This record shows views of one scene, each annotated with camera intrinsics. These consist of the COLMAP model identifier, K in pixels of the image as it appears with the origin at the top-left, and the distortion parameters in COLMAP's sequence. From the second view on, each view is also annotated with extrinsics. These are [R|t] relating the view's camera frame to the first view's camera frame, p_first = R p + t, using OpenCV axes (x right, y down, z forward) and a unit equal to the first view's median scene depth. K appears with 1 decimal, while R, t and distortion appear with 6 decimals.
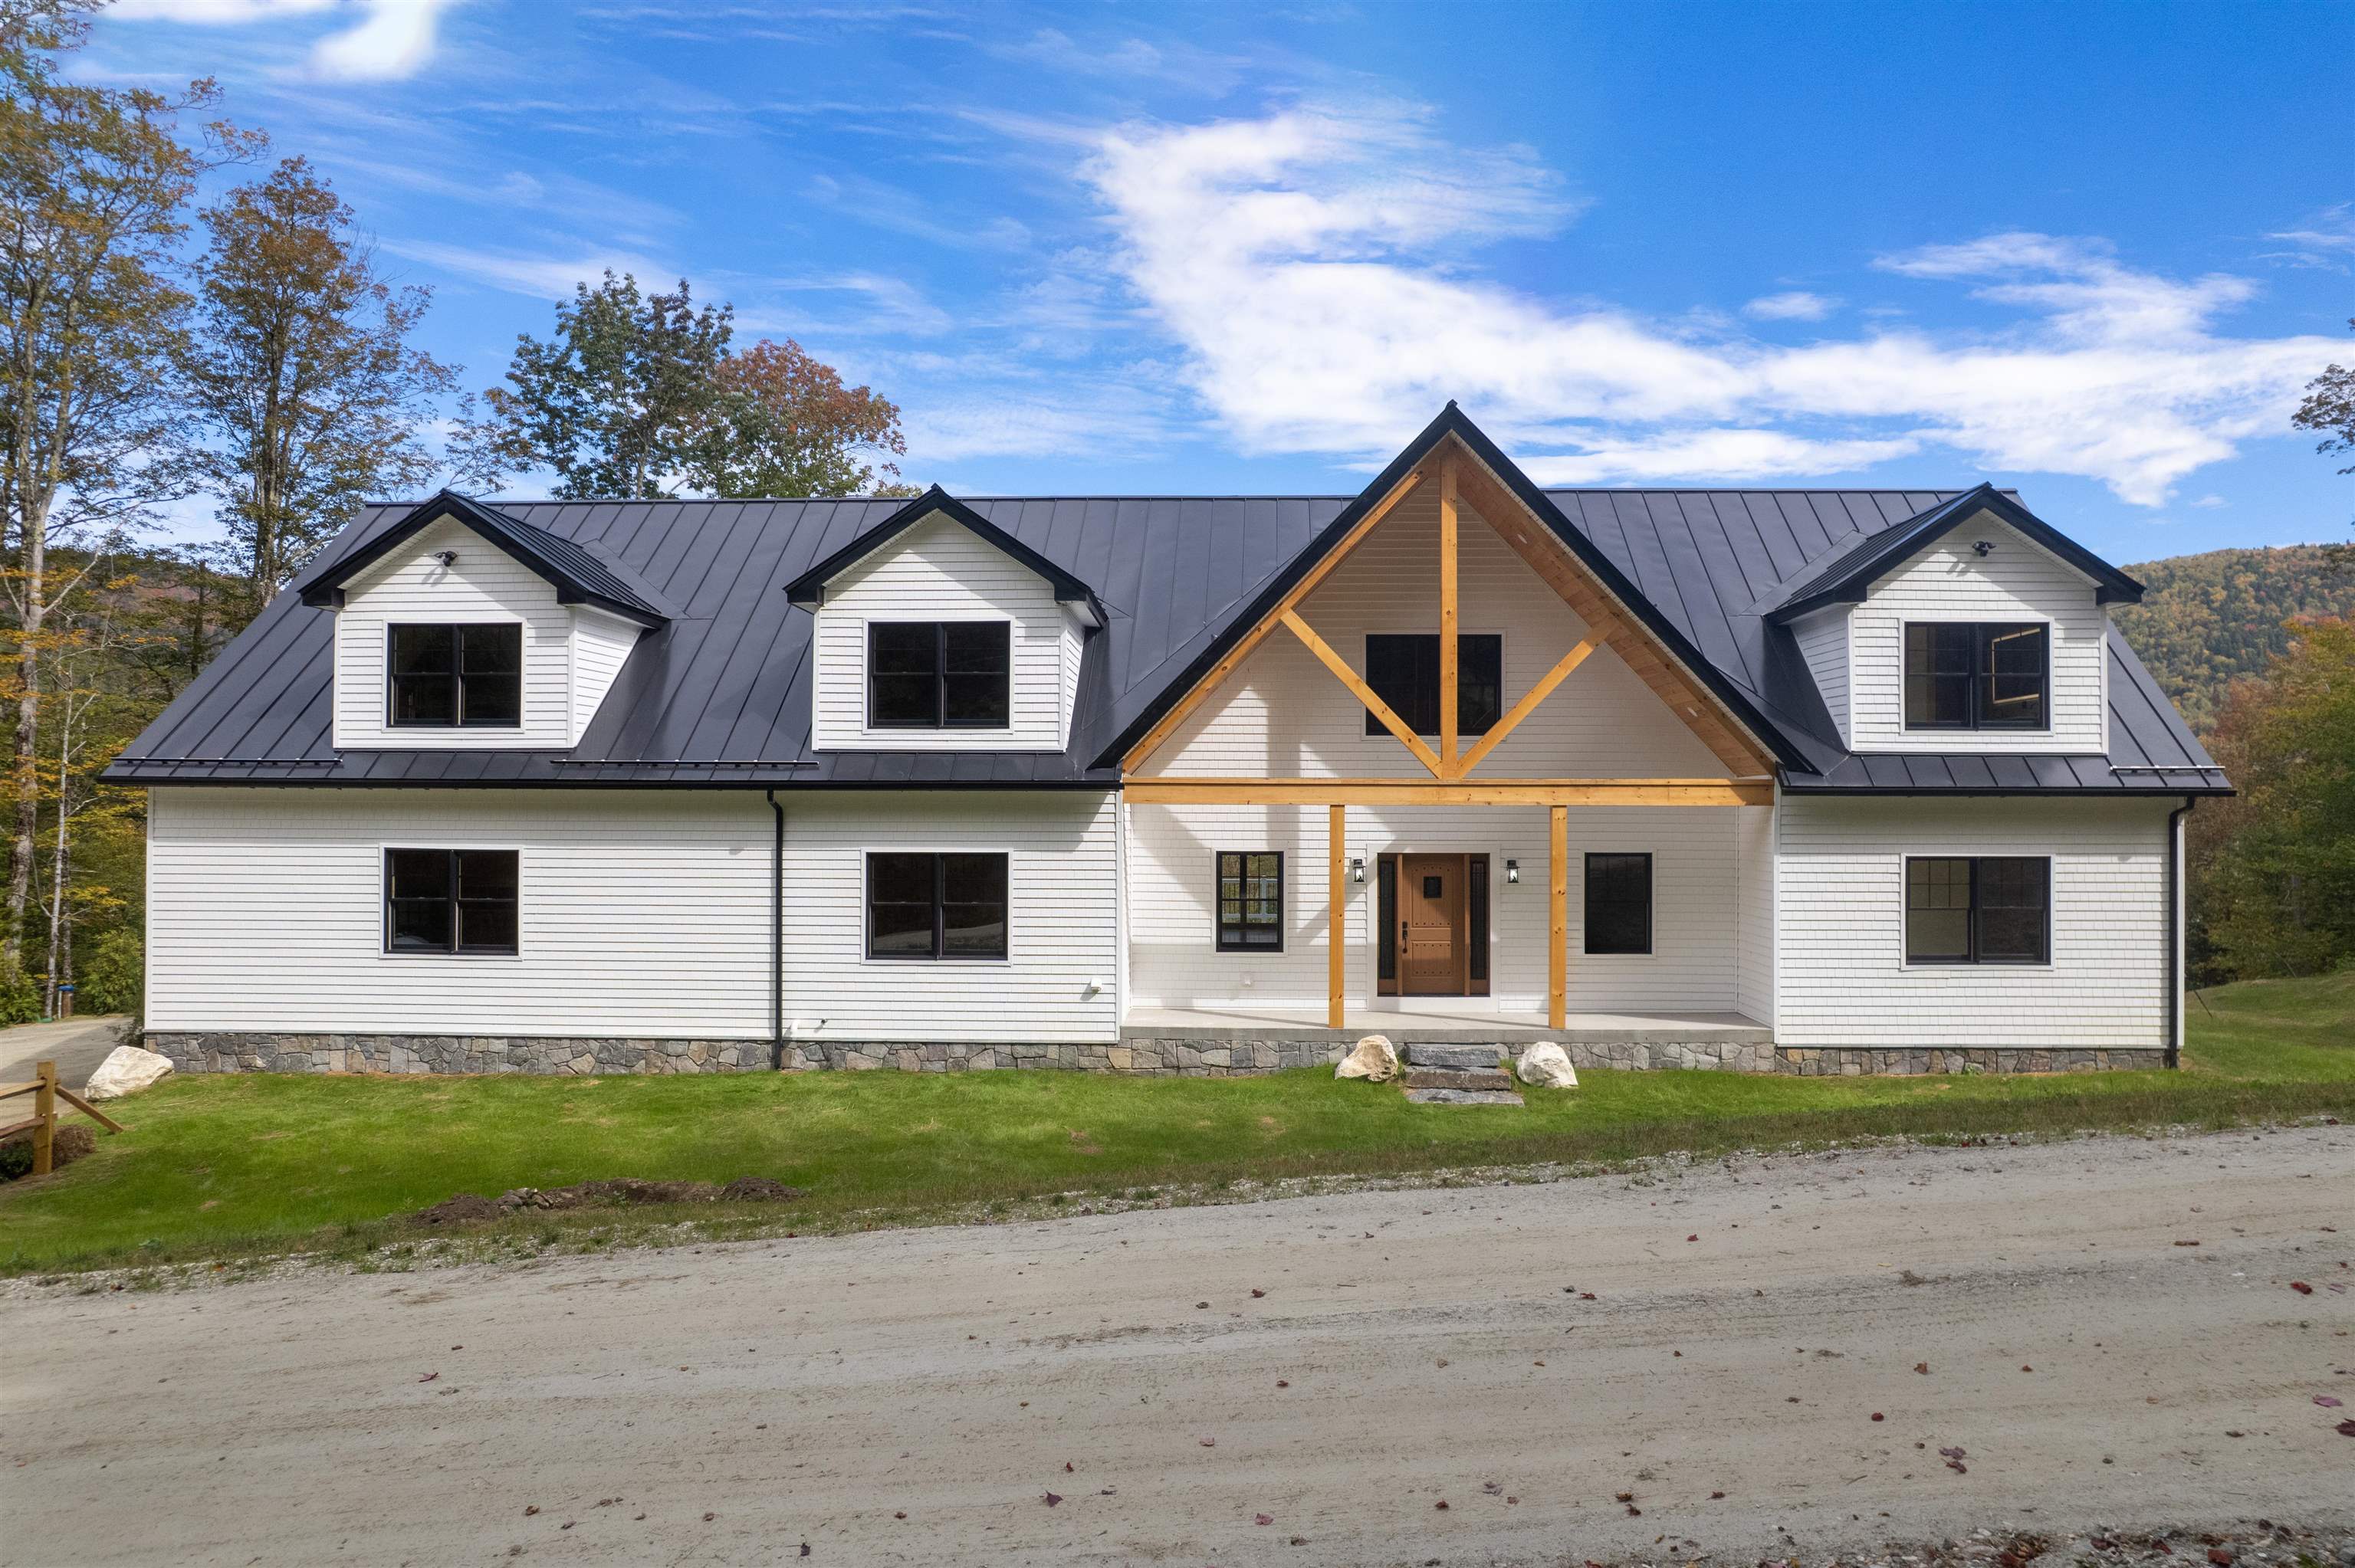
lens RADIAL K [[1548.8, 0, 1187.3], [0, 1548.8, 798.5], [0, 0, 1]] dist [-0.067717, 0.021061]
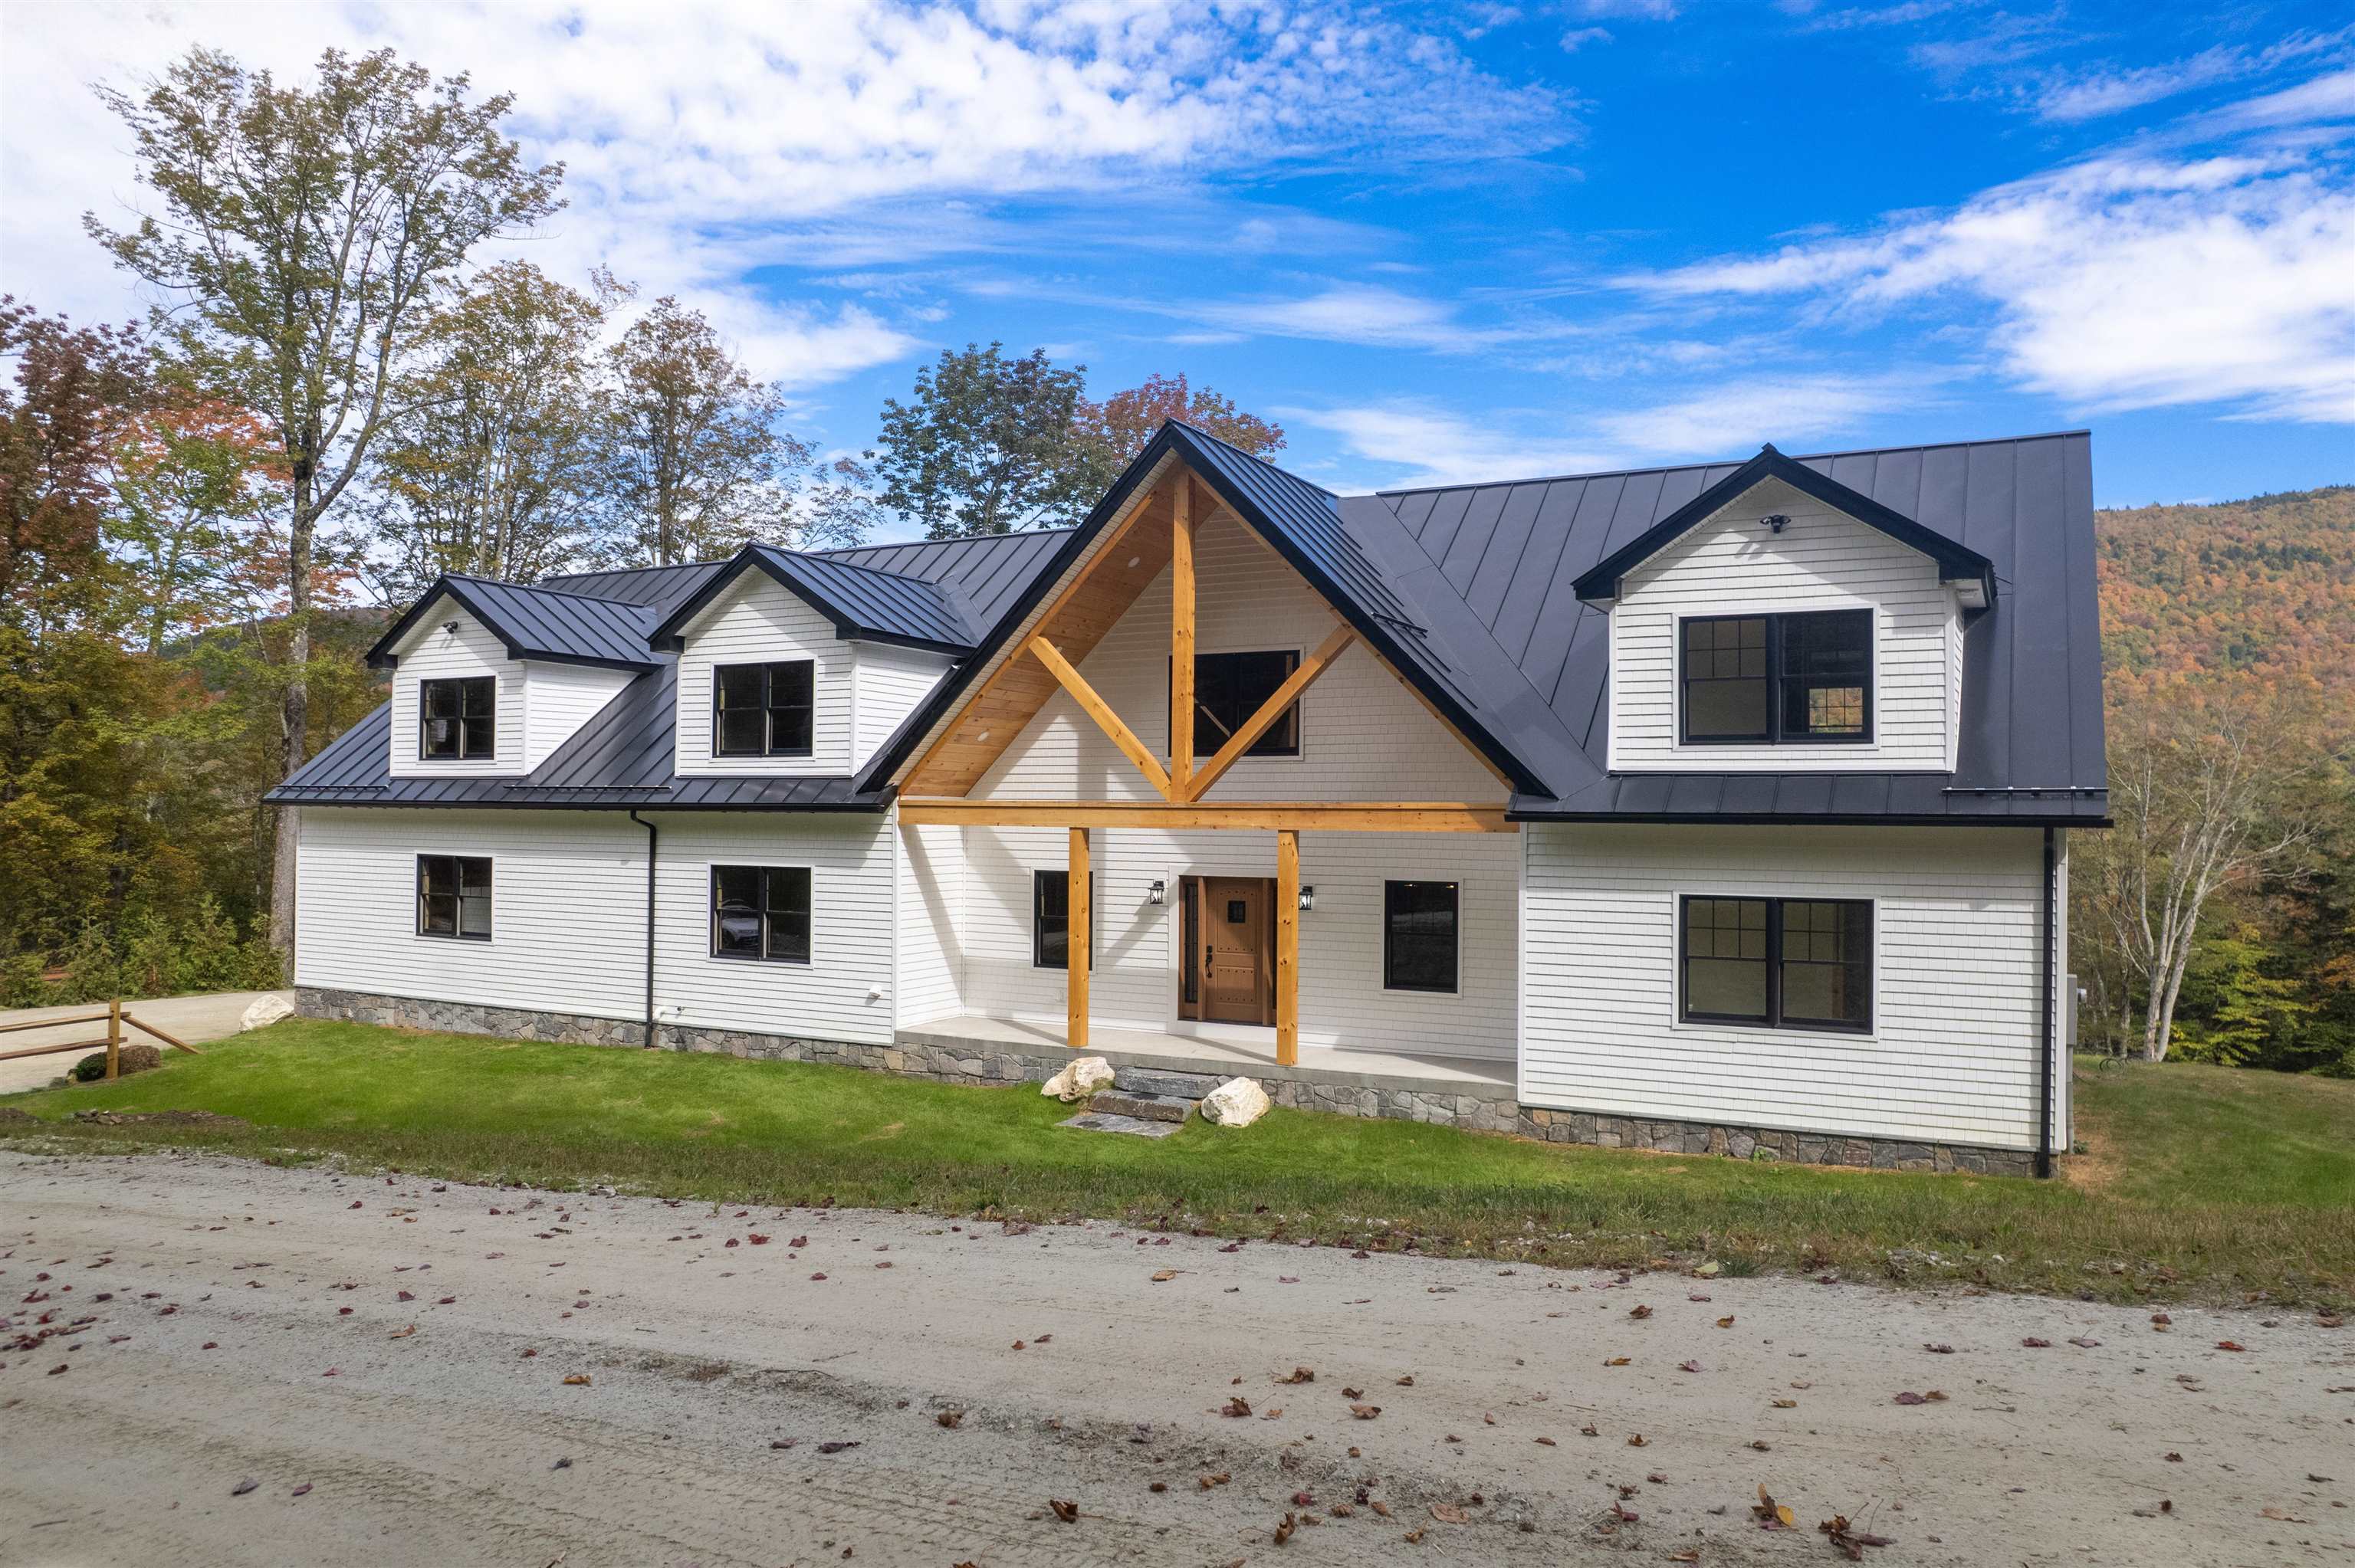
lens RADIAL K [[1548.8, 0, 1182.4], [0, 1548.8, 793.2], [0, 0, 1]] dist [-0.067717, 0.021061]
pose [[0.900864, -0.000094, -0.434102, 0.599980], [-0.002009, 0.999988, -0.004386, -0.014105], [0.434098, 0.004823, 0.900853, 0.114108]]
